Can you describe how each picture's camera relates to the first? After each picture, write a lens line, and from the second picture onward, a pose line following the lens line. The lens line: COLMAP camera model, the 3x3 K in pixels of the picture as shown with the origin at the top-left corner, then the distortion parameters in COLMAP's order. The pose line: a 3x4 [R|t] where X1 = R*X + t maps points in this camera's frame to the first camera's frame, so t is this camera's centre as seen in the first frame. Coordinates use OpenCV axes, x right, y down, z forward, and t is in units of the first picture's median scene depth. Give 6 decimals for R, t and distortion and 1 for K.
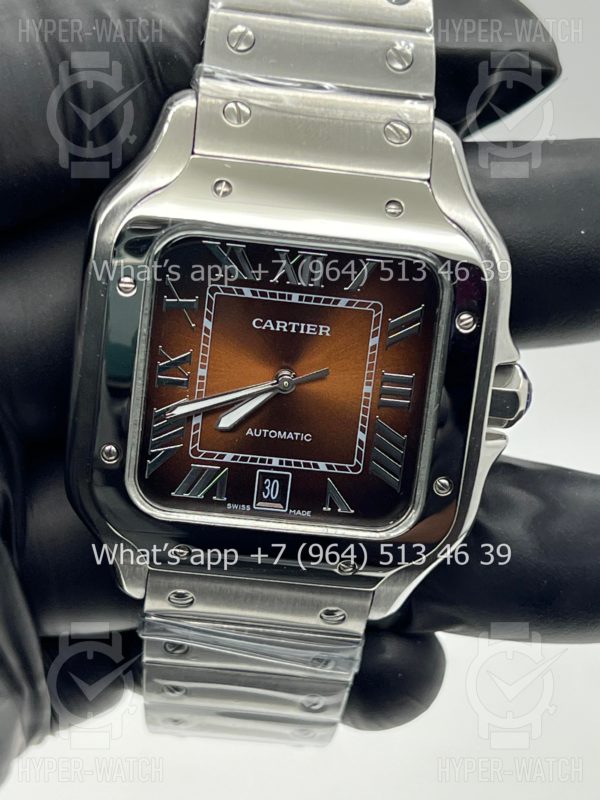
lens RADIAL K [[1836.4, 0, 305.6], [0, 1836.4, 402.7], [0, 0, 1]] dist [0.190842, 0.000000]
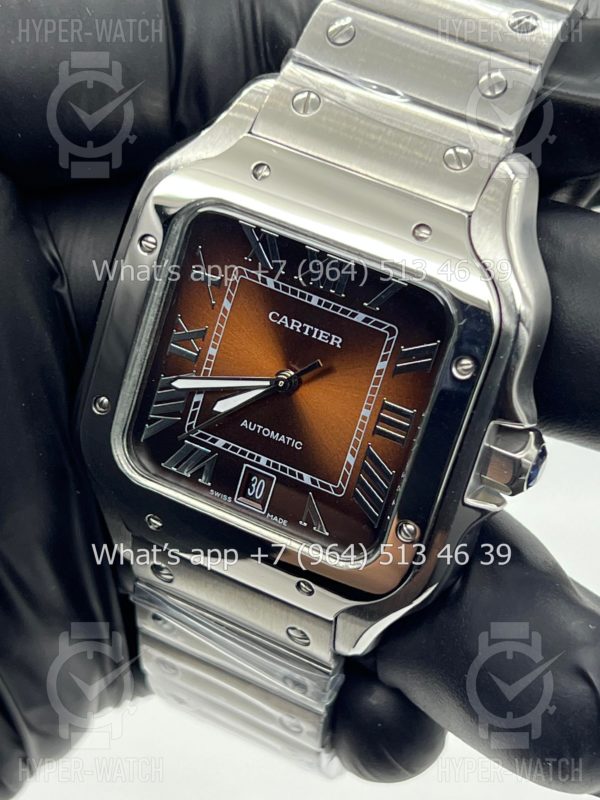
lens RADIAL K [[1836.4, 0, 303.6], [0, 1836.4, 404.2], [0, 0, 1]] dist [0.190842, 0.000000]
pose [[0.900269, 0.257932, -0.350694, 0.337653], [-0.267497, 0.963312, 0.021814, -0.023698], [0.343454, 0.074171, 0.936236, 0.095098]]
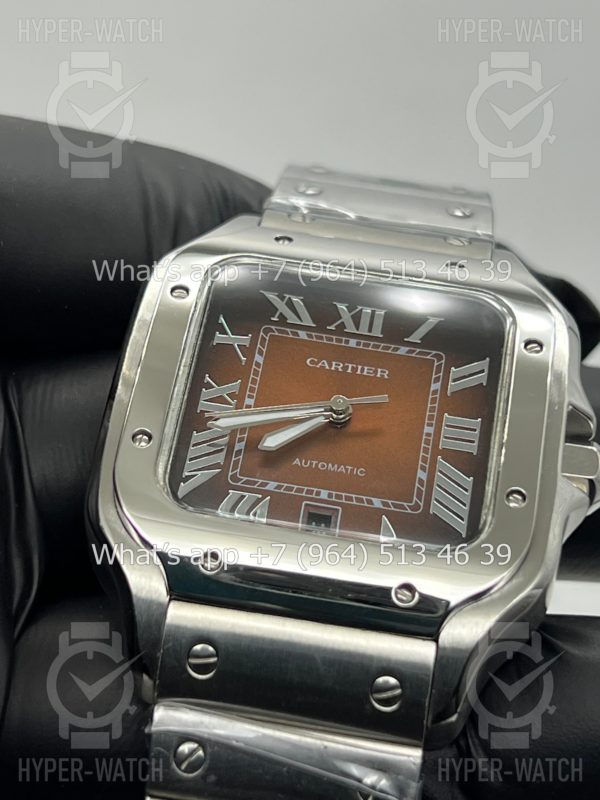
lens RADIAL K [[1836.4, 0, 299.1], [0, 1836.4, 394.7], [0, 0, 1]] dist [0.190842, 0.000000]
pose [[0.998322, 0.022746, -0.053247, 0.017718], [-0.054029, 0.696635, -0.715388, 0.635134], [0.020822, 0.717065, 0.696696, 0.350646]]
